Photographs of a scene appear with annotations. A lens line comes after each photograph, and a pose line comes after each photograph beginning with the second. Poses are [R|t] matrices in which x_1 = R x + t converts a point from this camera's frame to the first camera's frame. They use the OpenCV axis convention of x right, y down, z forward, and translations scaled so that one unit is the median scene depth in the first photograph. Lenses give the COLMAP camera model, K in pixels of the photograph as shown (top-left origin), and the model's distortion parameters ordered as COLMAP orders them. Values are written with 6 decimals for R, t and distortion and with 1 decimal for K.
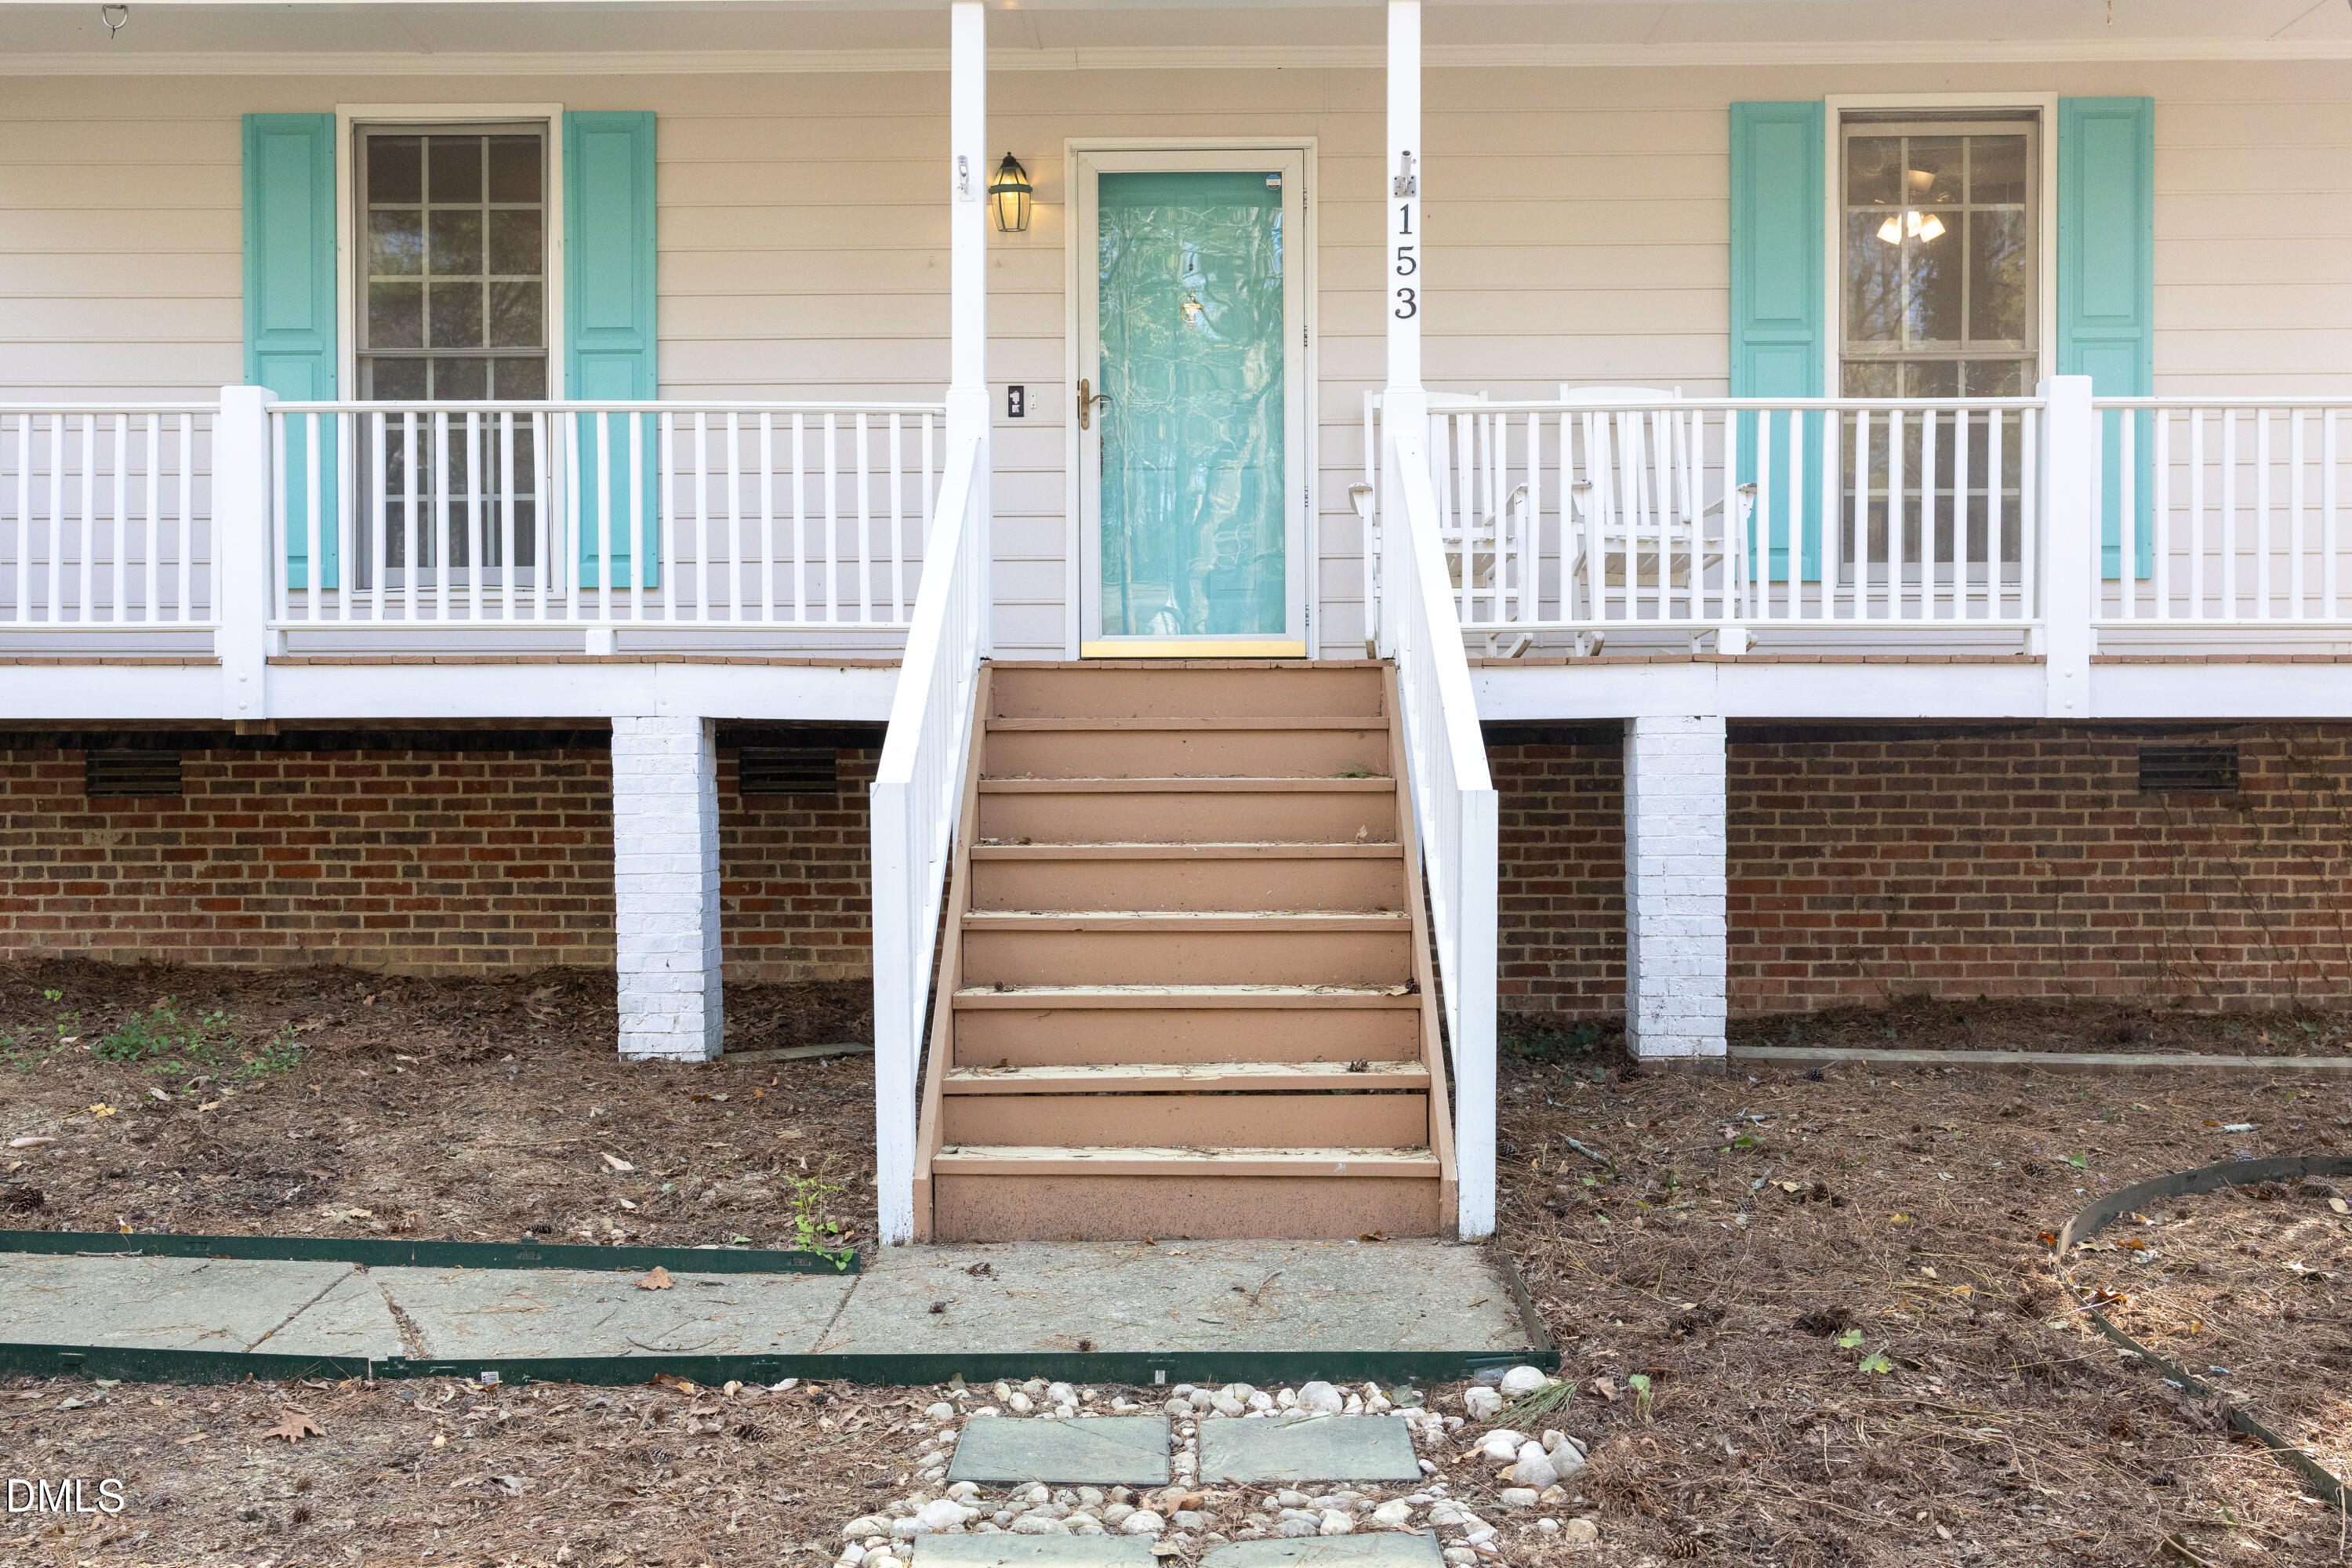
lens RADIAL K [[2376.9, 0, 1176.7], [0, 2376.9, 782.4], [0, 0, 1]] dist [-0.012071, 0.000000]
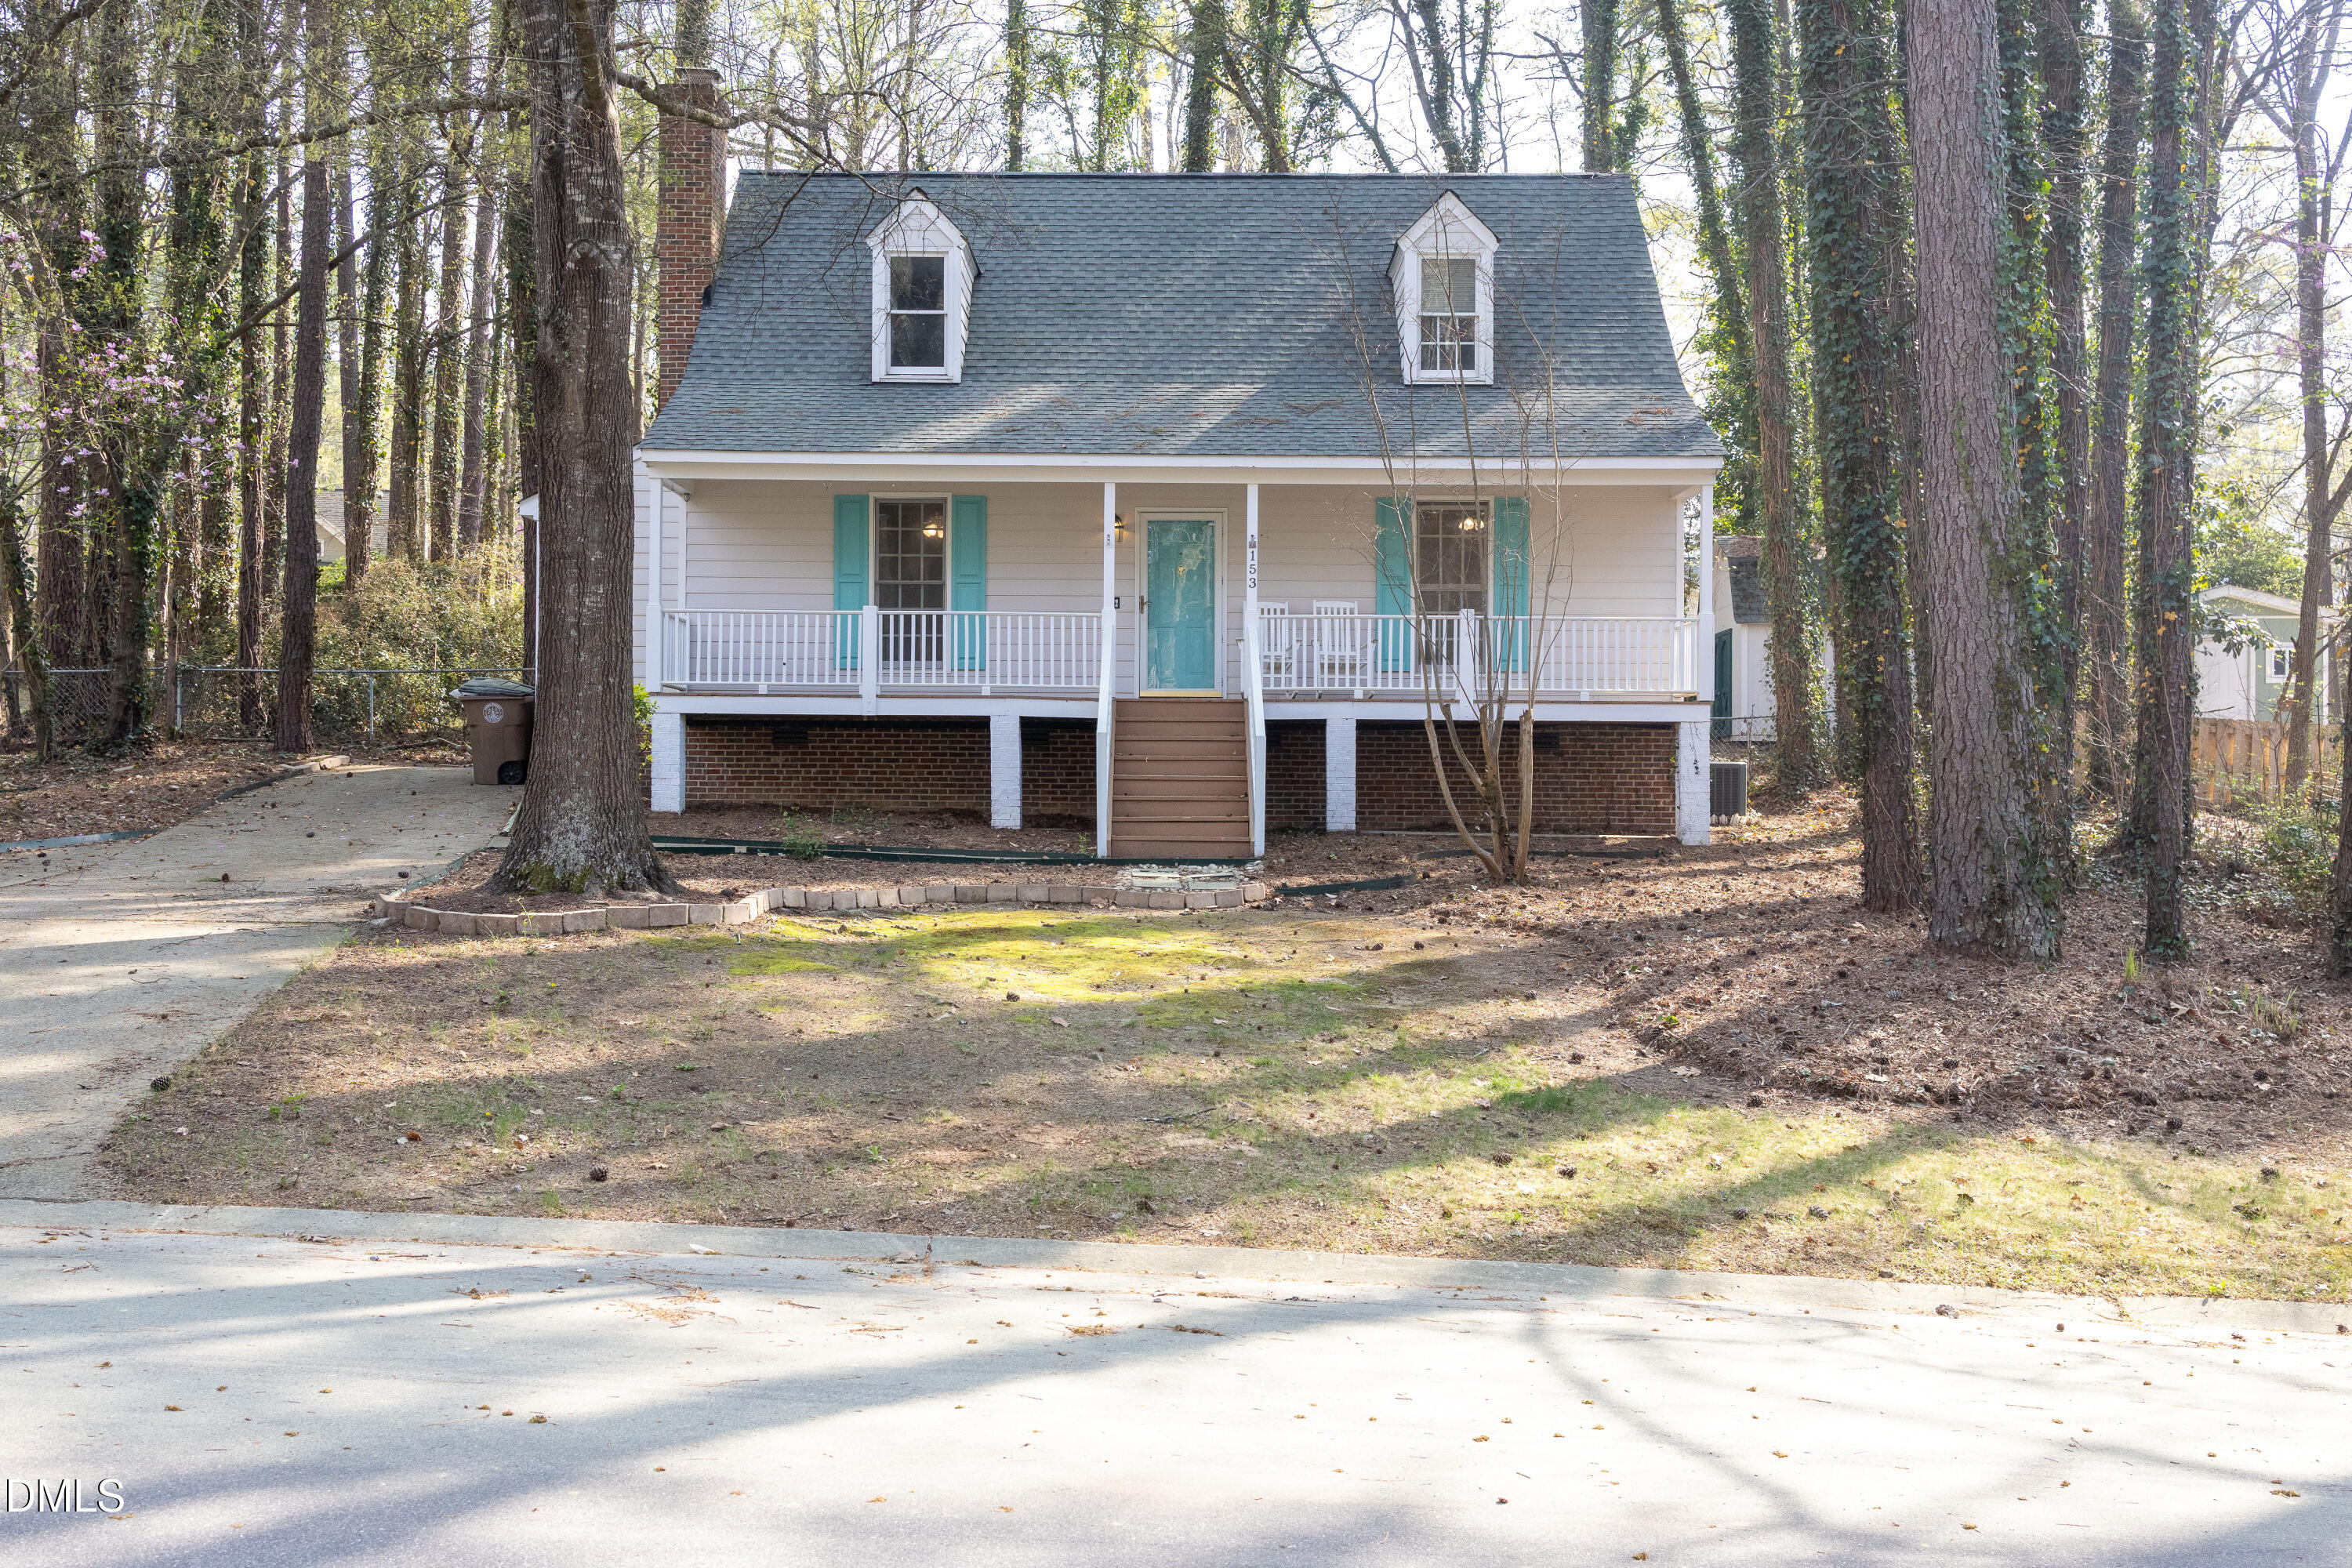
lens RADIAL K [[2376.9, 0, 1175.1], [0, 2376.9, 781.8], [0, 0, 1]] dist [-0.012071, 0.000000]
pose [[0.999868, 0.008782, 0.013701, -0.041294], [-0.008650, 0.999916, -0.009663, 0.081839], [-0.013784, 0.009543, 0.999859, -1.985712]]
